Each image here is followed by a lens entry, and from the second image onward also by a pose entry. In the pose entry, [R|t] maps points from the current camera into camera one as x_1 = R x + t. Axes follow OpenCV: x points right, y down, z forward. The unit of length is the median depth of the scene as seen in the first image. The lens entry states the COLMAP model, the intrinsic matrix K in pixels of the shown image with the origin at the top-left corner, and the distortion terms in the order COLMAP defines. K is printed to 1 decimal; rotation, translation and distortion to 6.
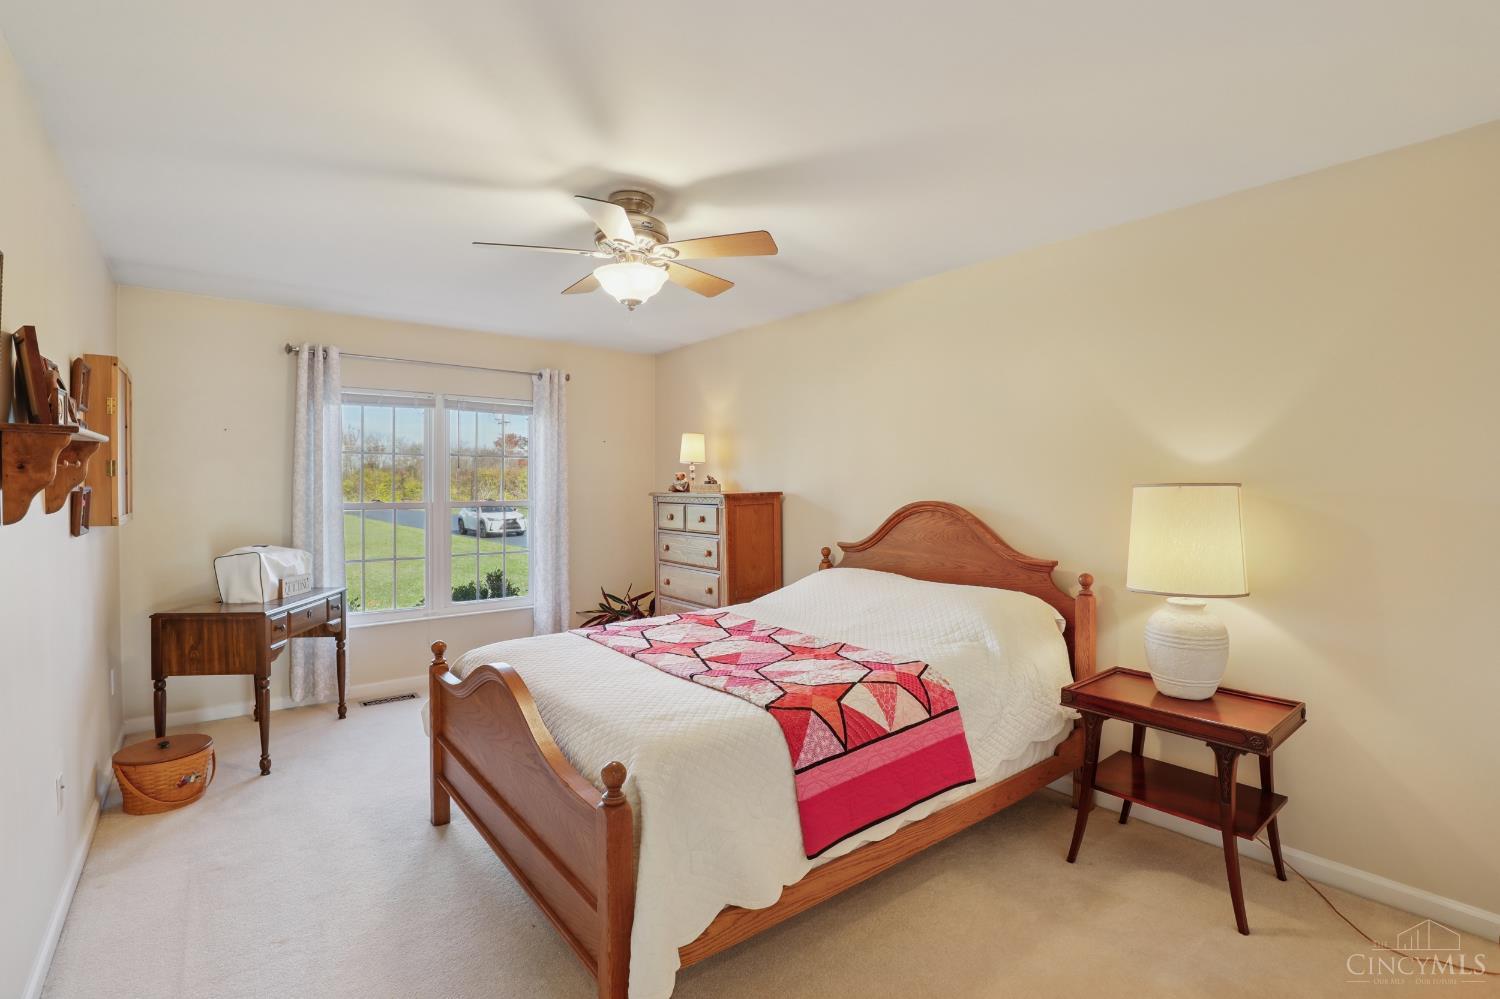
lens RADIAL K [[685.5, 0, 750.0], [0, 685.5, 489.6], [0, 0, 1]] dist [-0.023744, -0.000604]
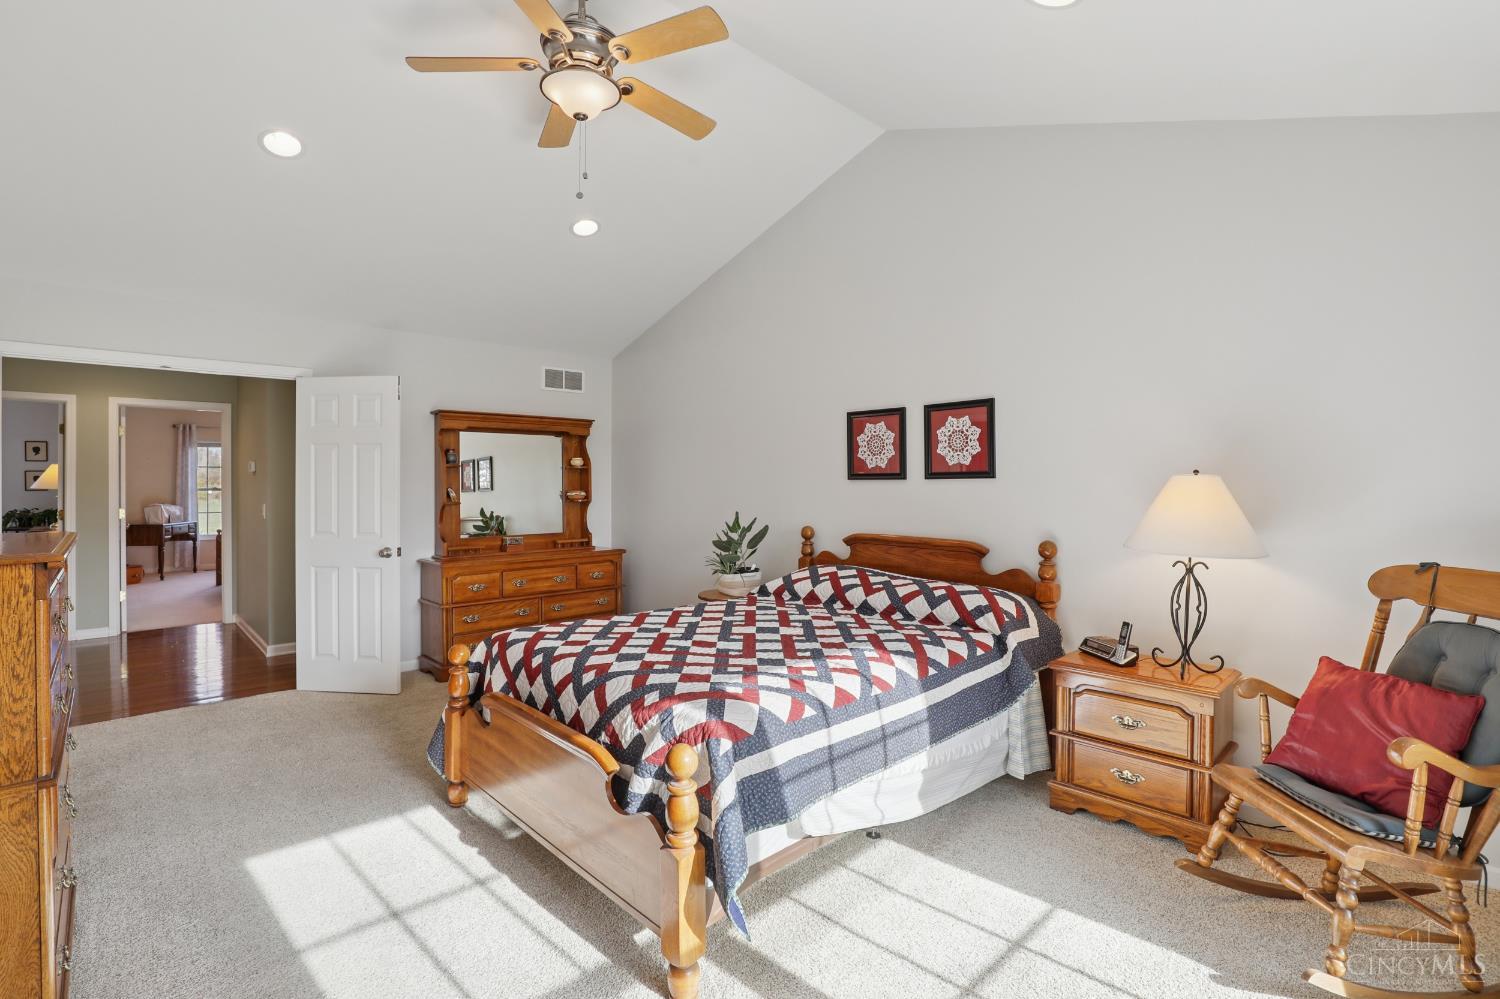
lens RADIAL K [[685.5, 0, 751.8], [0, 685.5, 487.0], [0, 0, 1]] dist [-0.023744, -0.000604]
pose [[0.995406, 0.000331, 0.095744, 1.233450], [0.000720, 0.999940, -0.010945, 0.046627], [-0.095742, 0.010964, 0.995346, -1.717031]]
